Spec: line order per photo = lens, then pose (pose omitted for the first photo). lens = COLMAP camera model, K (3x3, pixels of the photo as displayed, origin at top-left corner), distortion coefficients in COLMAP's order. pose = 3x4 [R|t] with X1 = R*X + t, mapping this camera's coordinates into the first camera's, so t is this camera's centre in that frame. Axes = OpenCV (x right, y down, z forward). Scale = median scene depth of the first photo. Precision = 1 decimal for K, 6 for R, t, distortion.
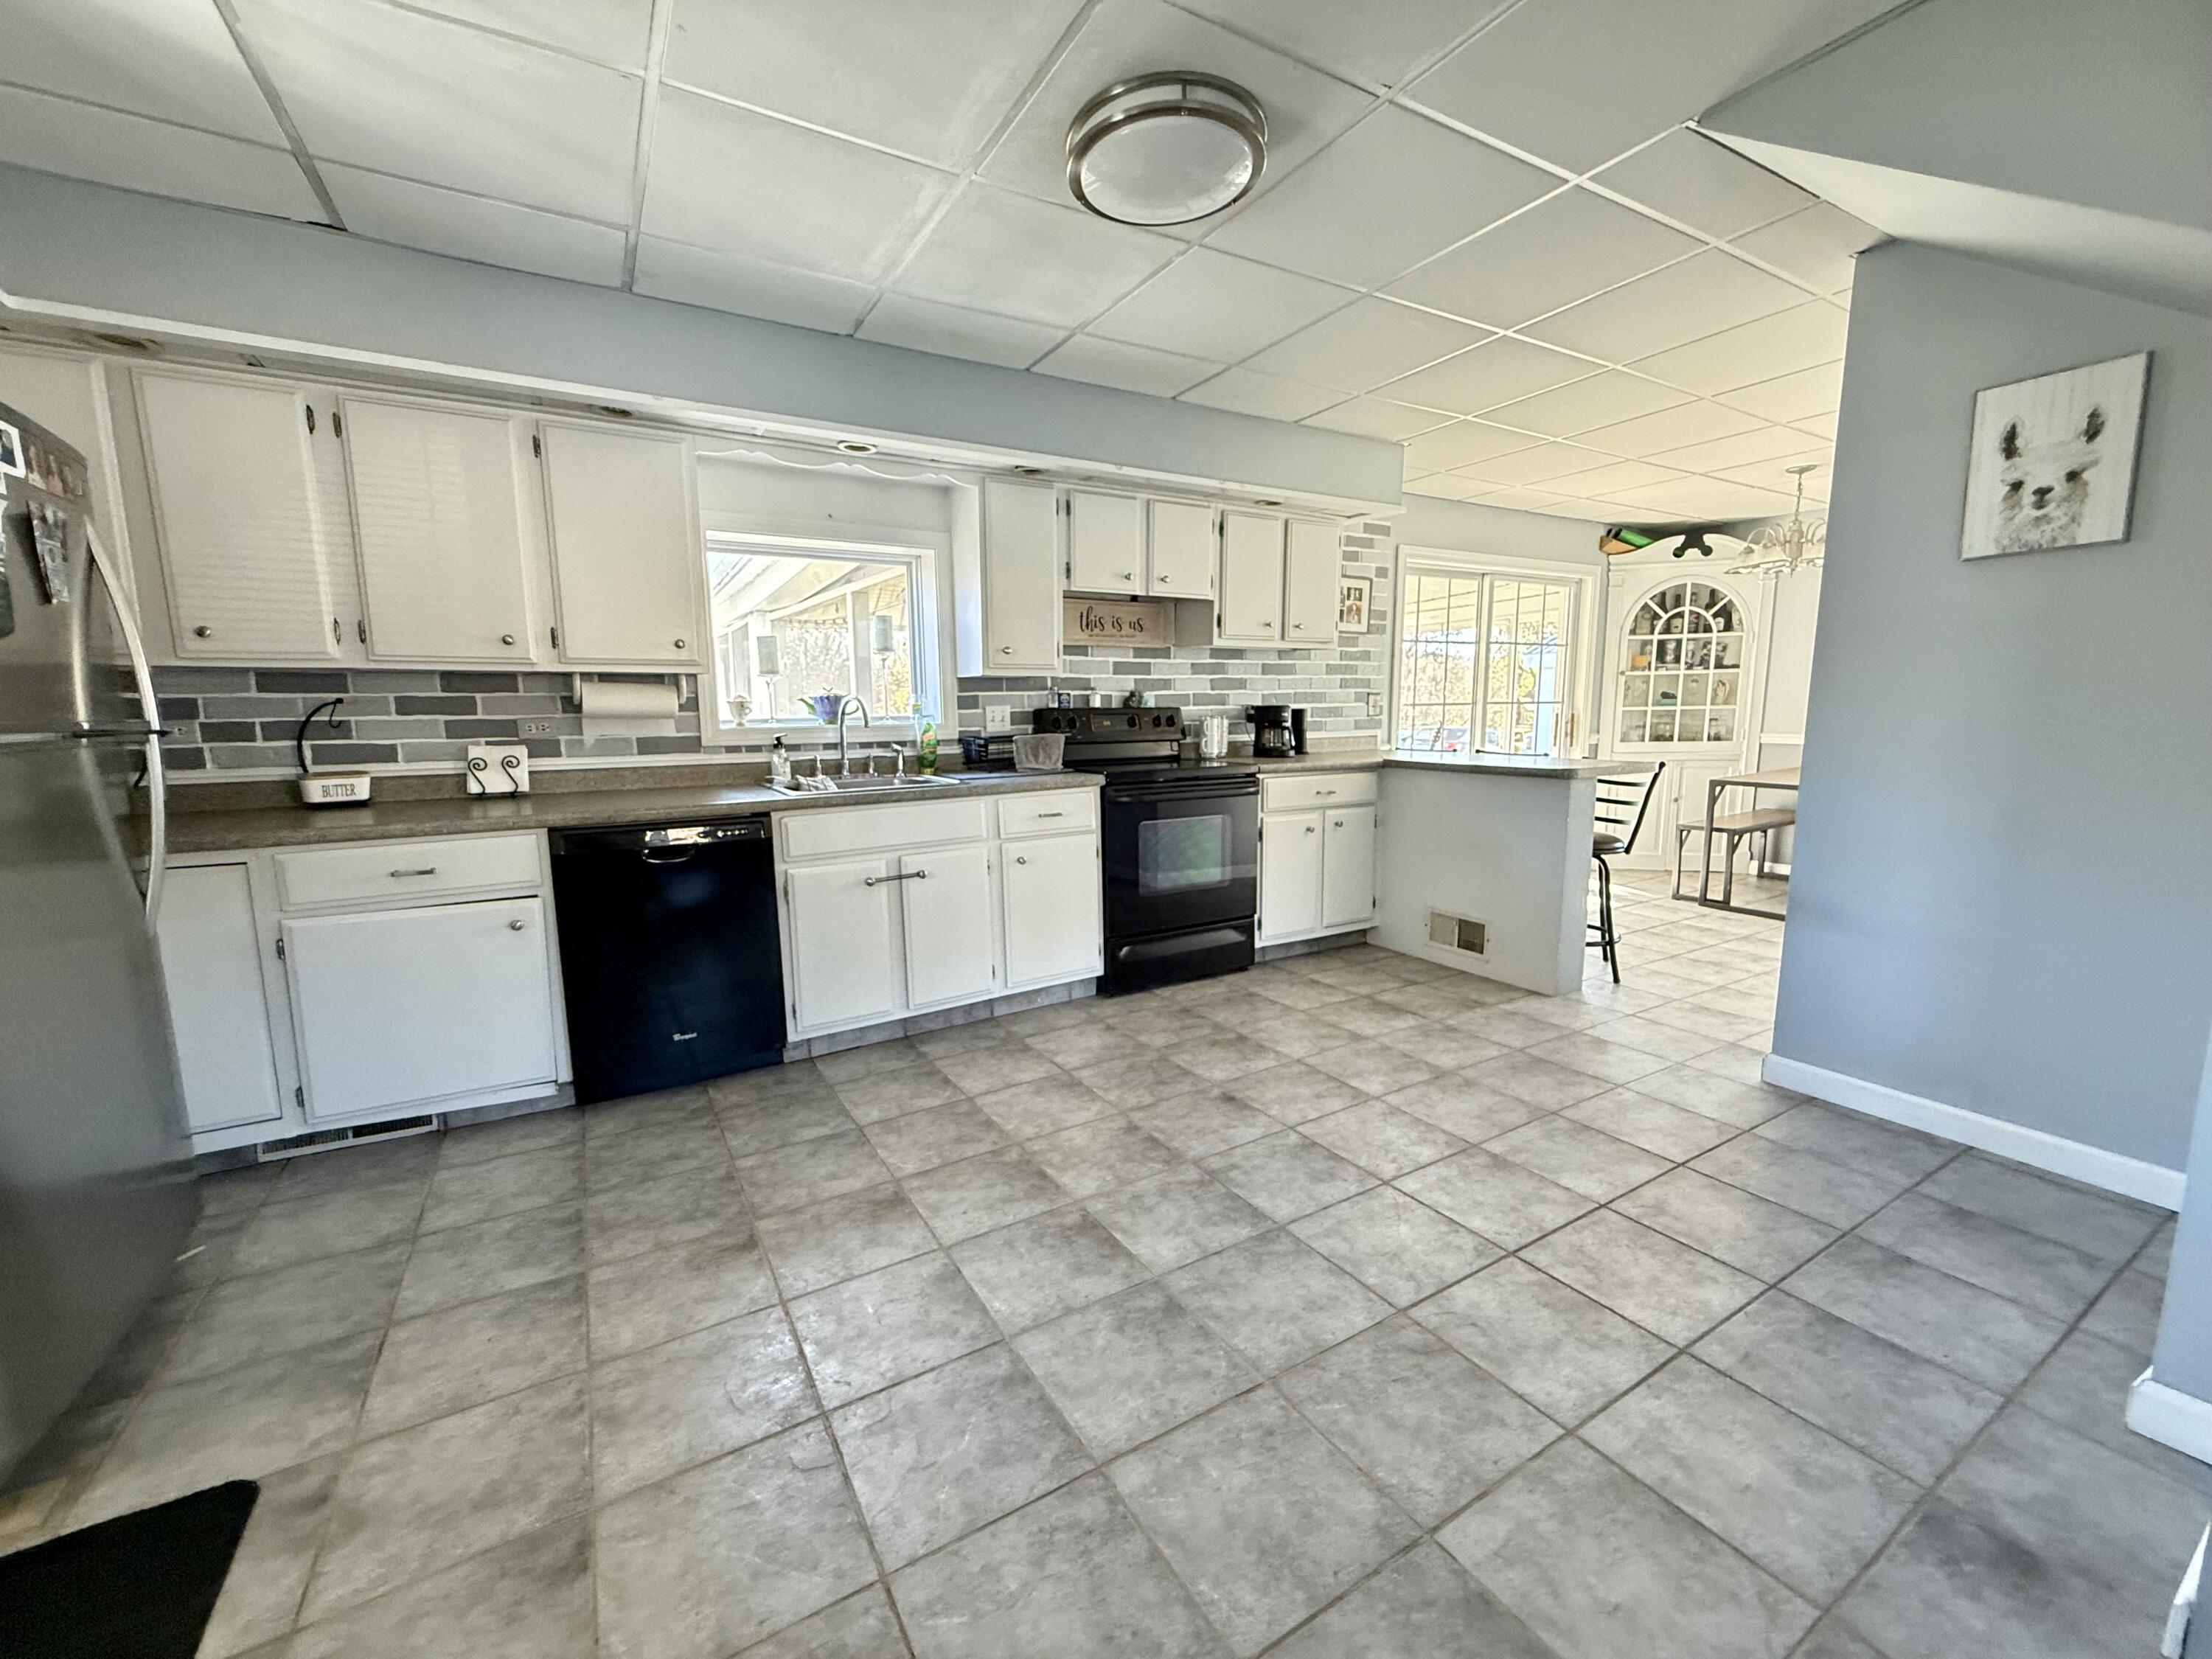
lens RADIAL K [[881.0, 0, 1102.4], [0, 881.0, 830.0], [0, 0, 1]] dist [-0.001800, -0.000139]
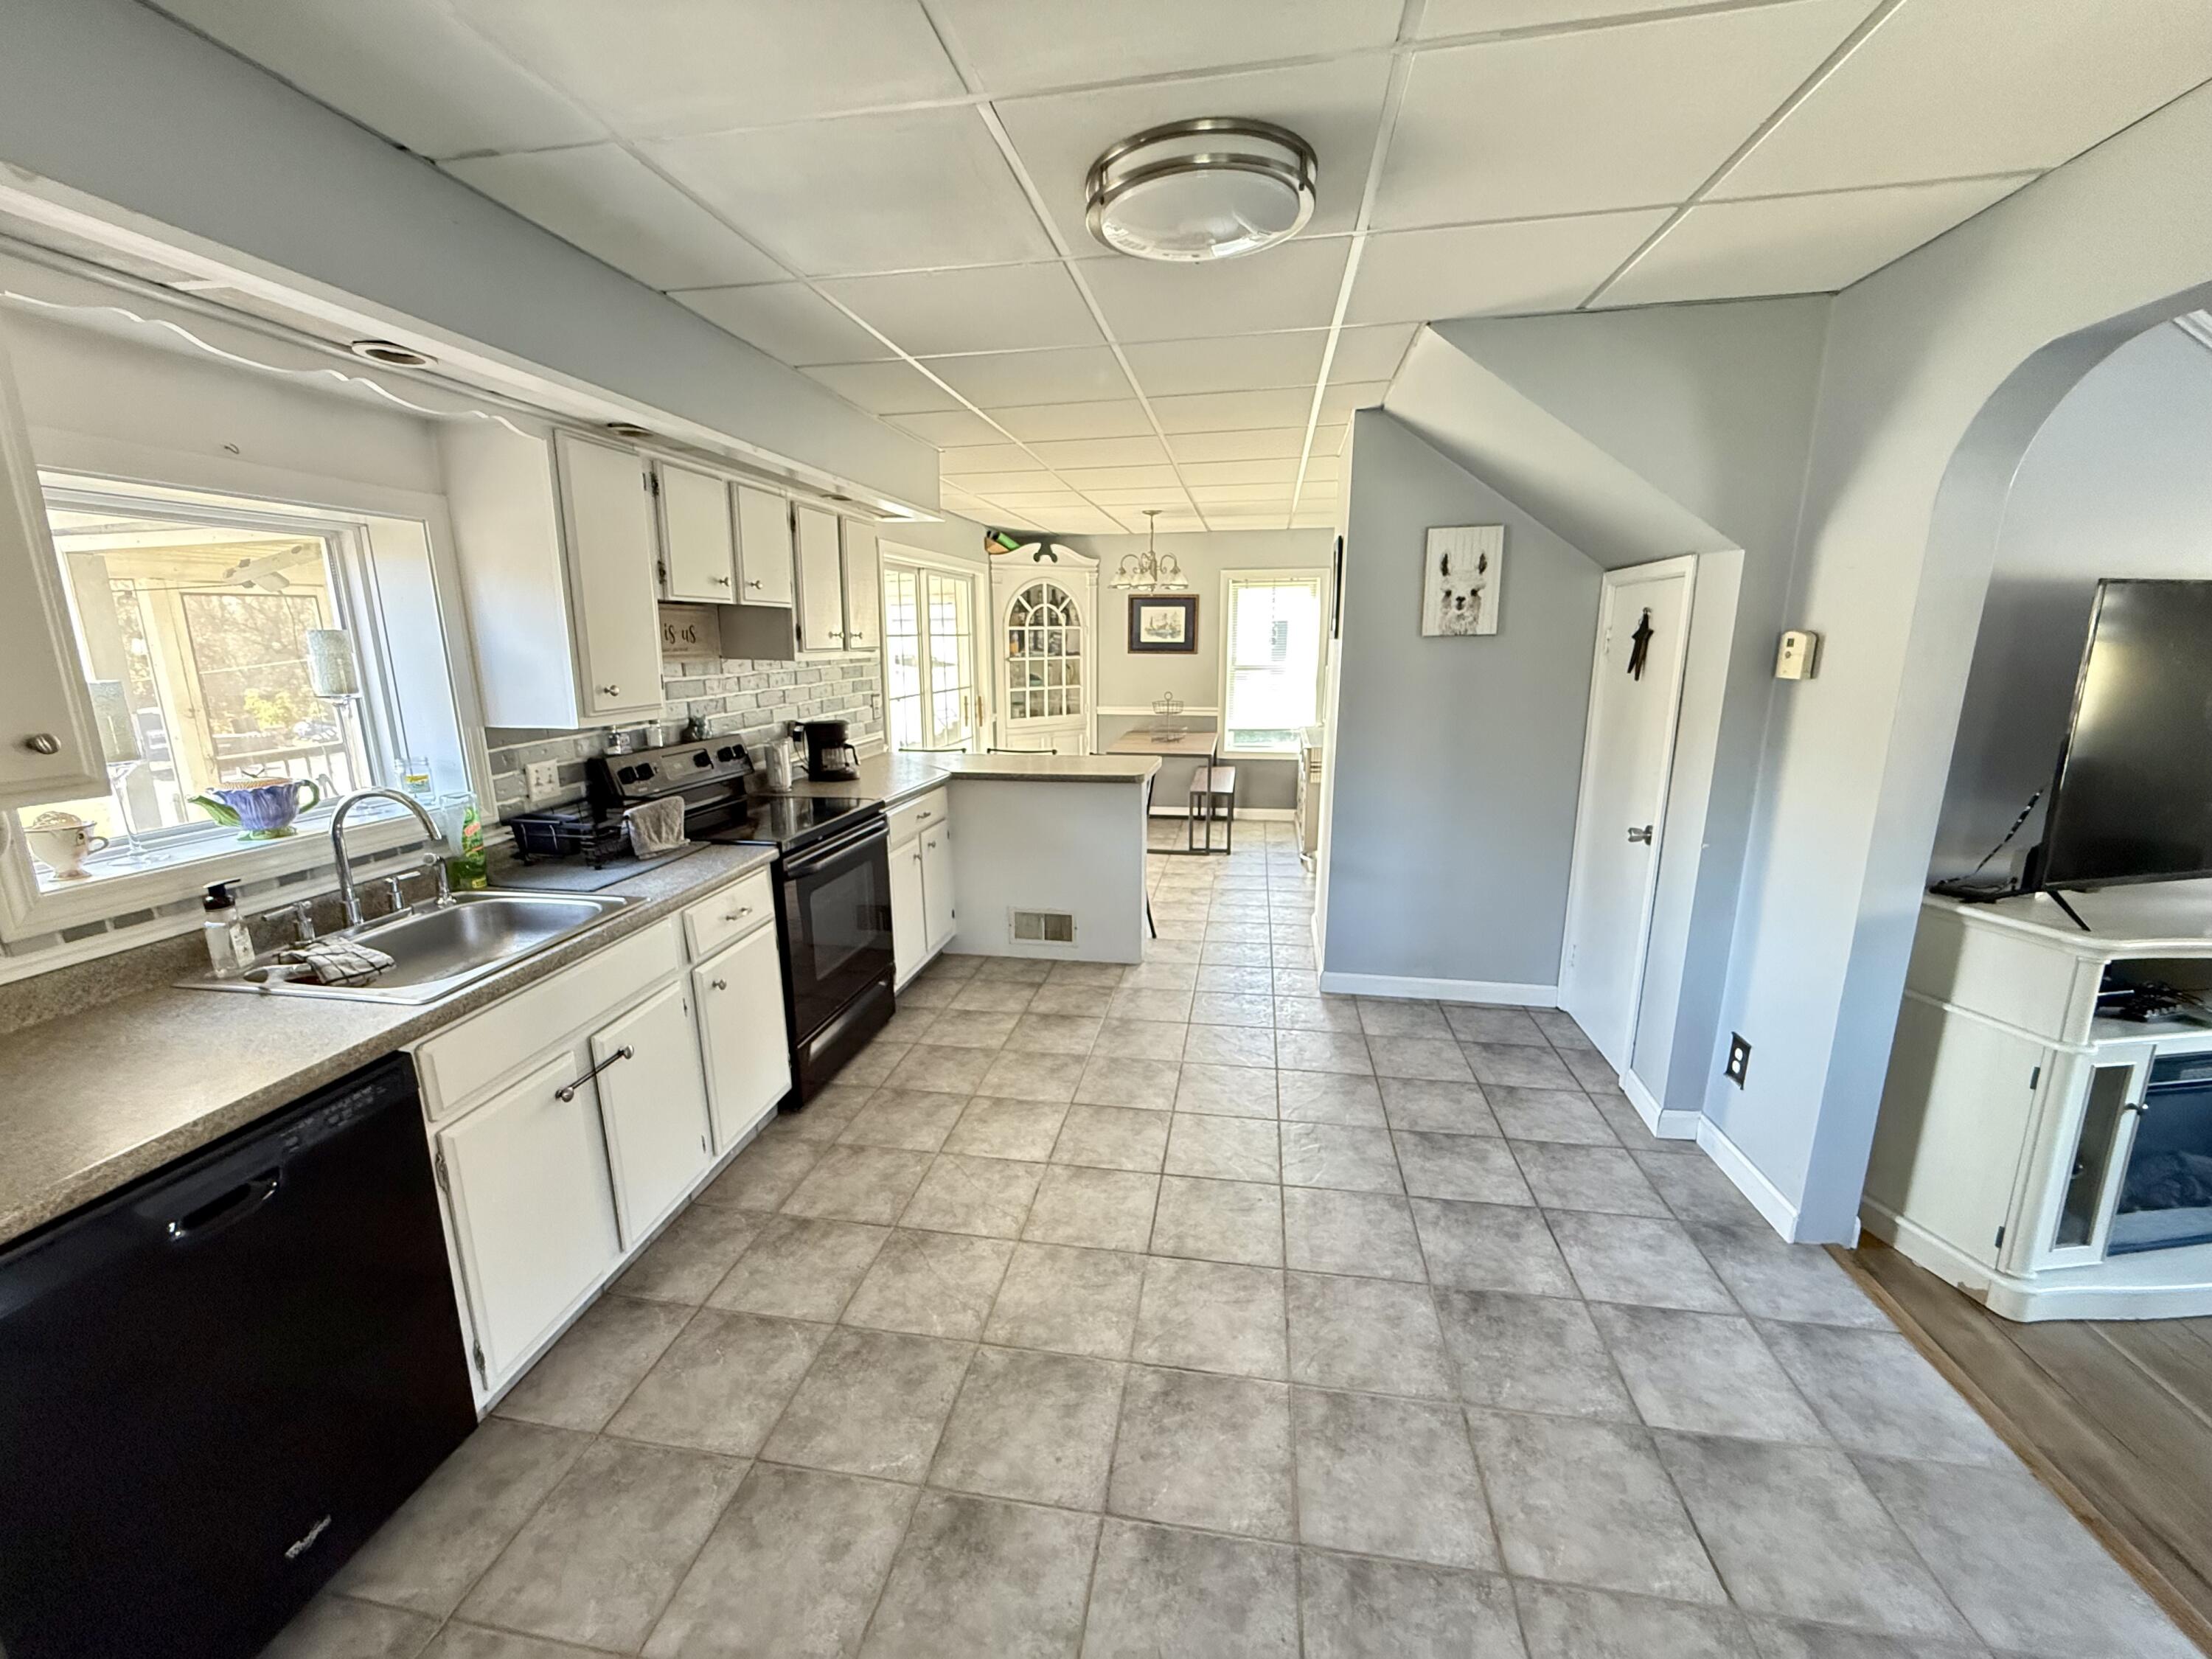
lens RADIAL K [[881.0, 0, 1099.3], [0, 881.0, 826.0], [0, 0, 1]] dist [-0.001800, -0.000139]
pose [[0.652714, -0.152380, 0.742122, -0.468396], [0.105211, 0.988304, 0.110393, -0.163805], [-0.750264, 0.006025, 0.661111, 0.317394]]
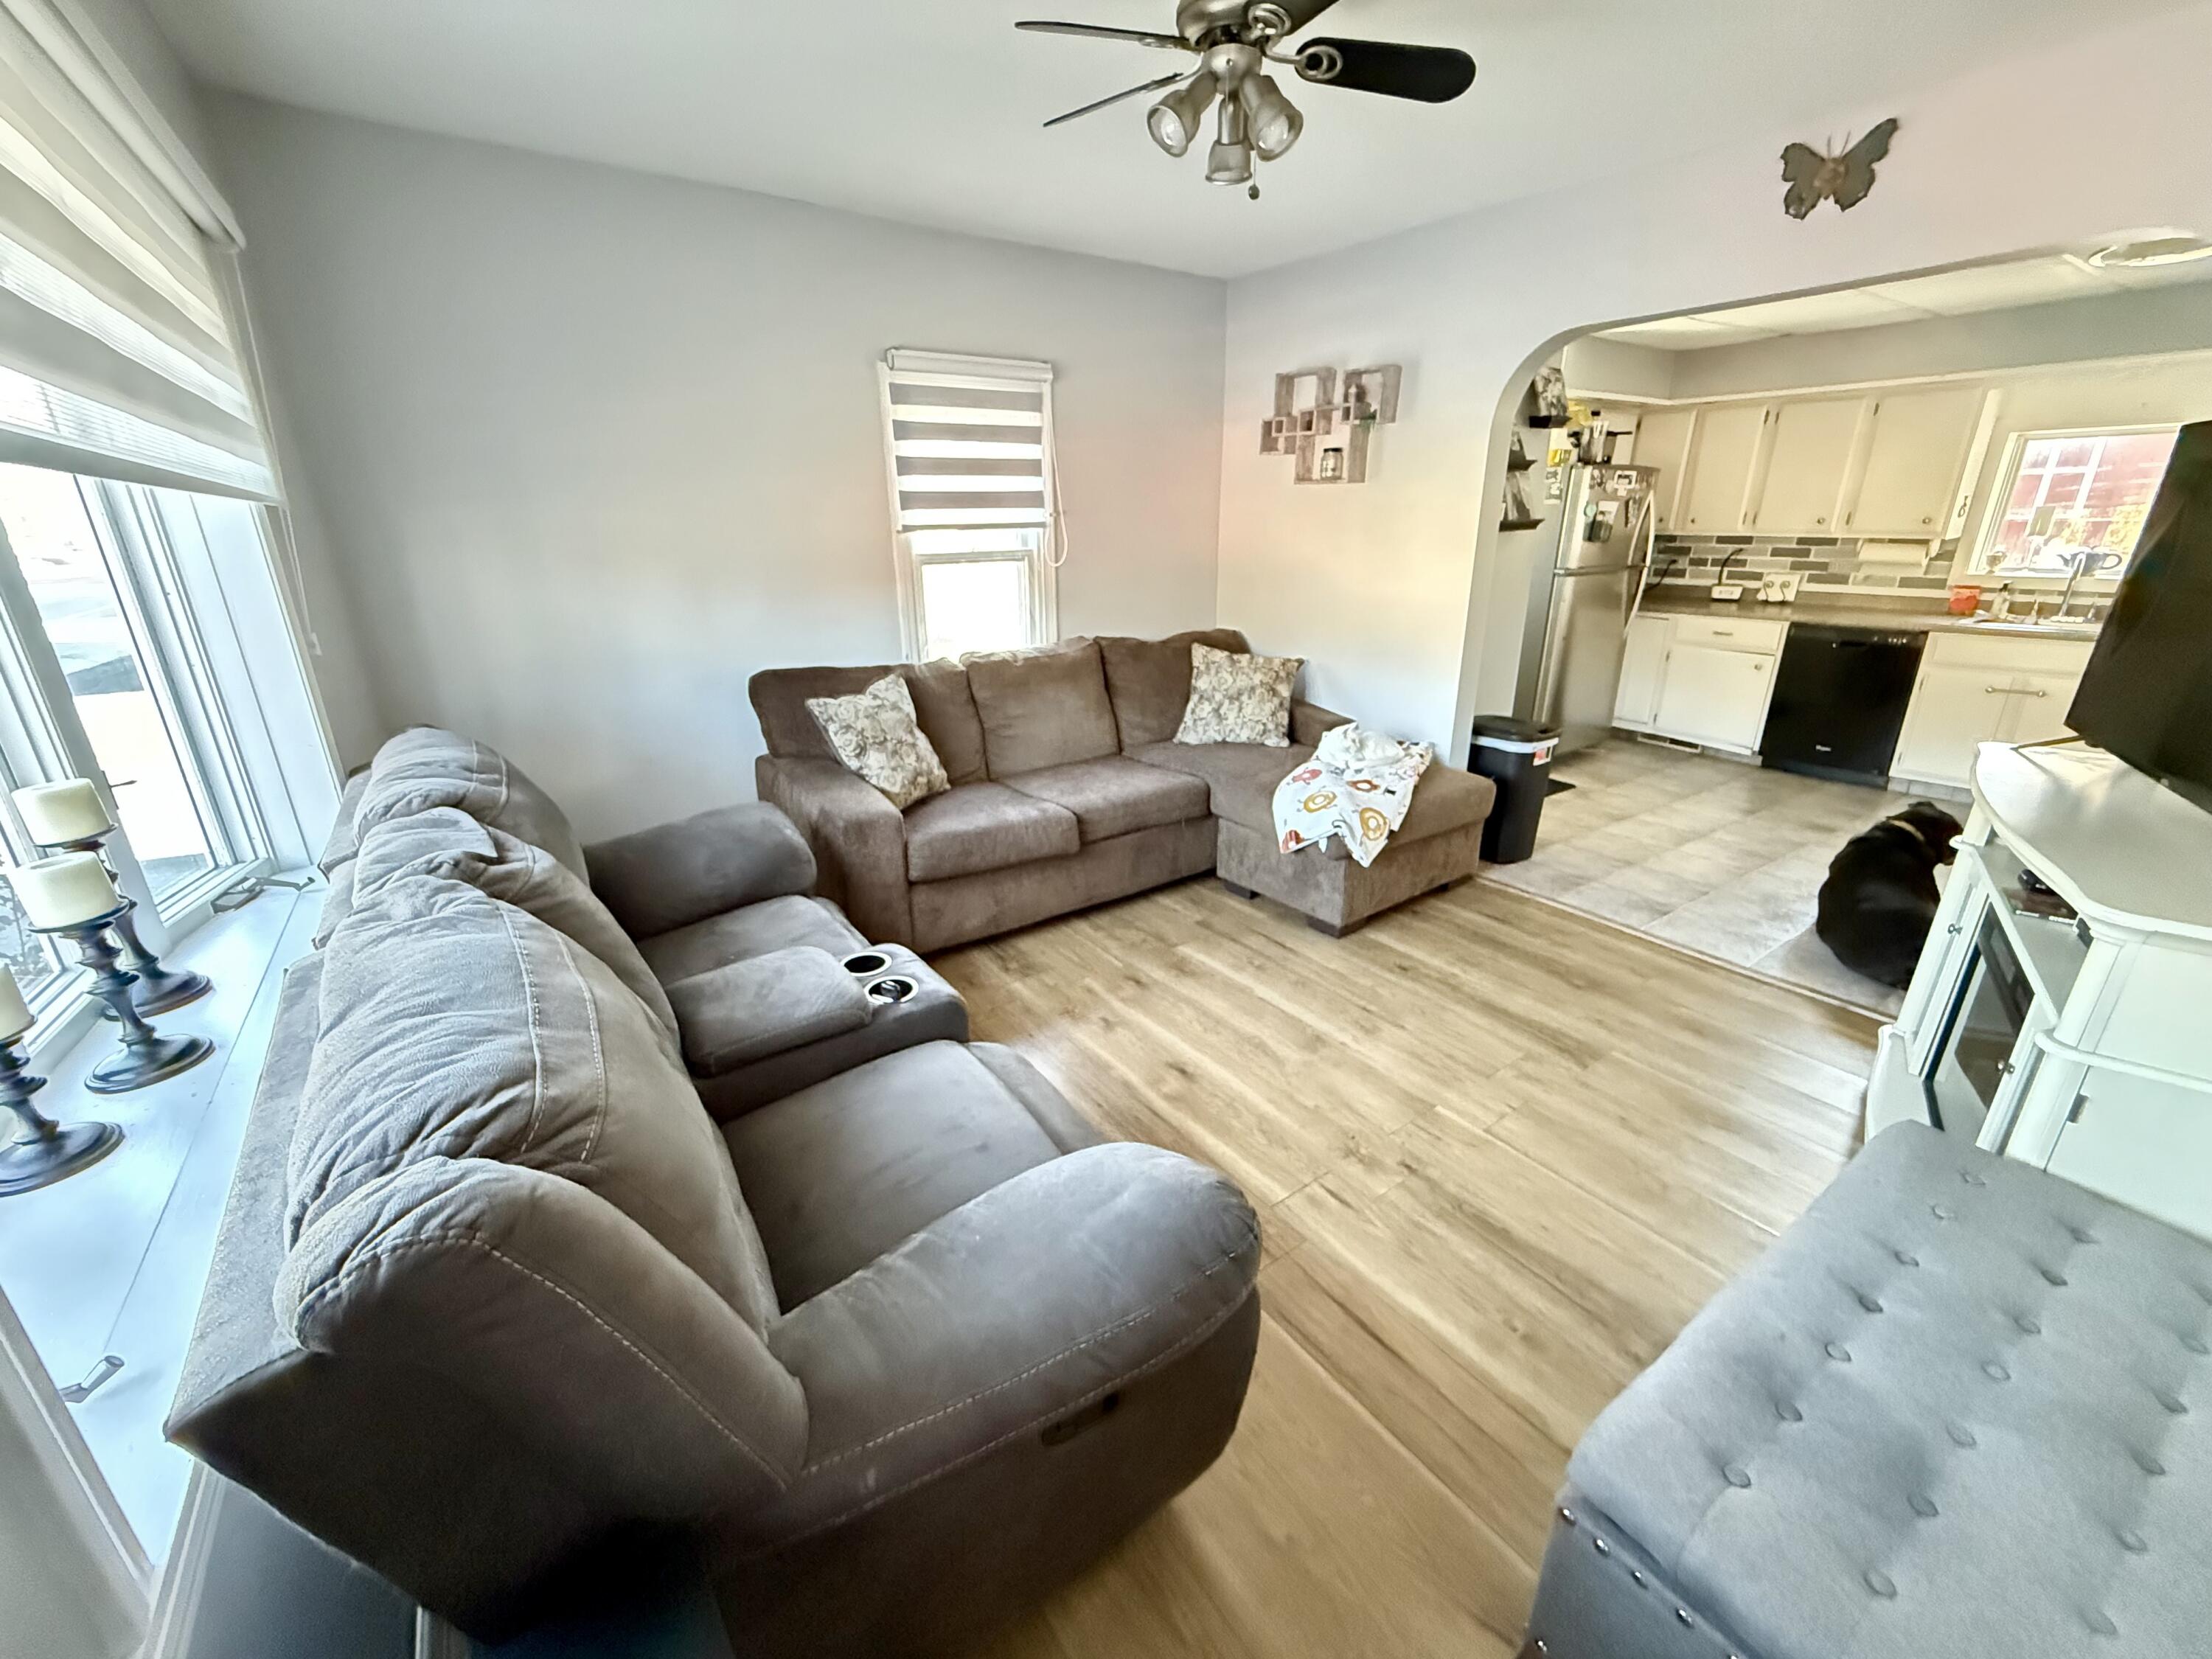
lens RADIAL K [[881.0, 0, 1091.3], [0, 881.0, 830.2], [0, 0, 1]] dist [-0.001800, -0.000139]
pose [[0.065204, 0.345315, -0.936219, 1.143964], [-0.125451, 0.933608, 0.335615, -0.028344], [0.989955, 0.095566, 0.104195, -0.649774]]
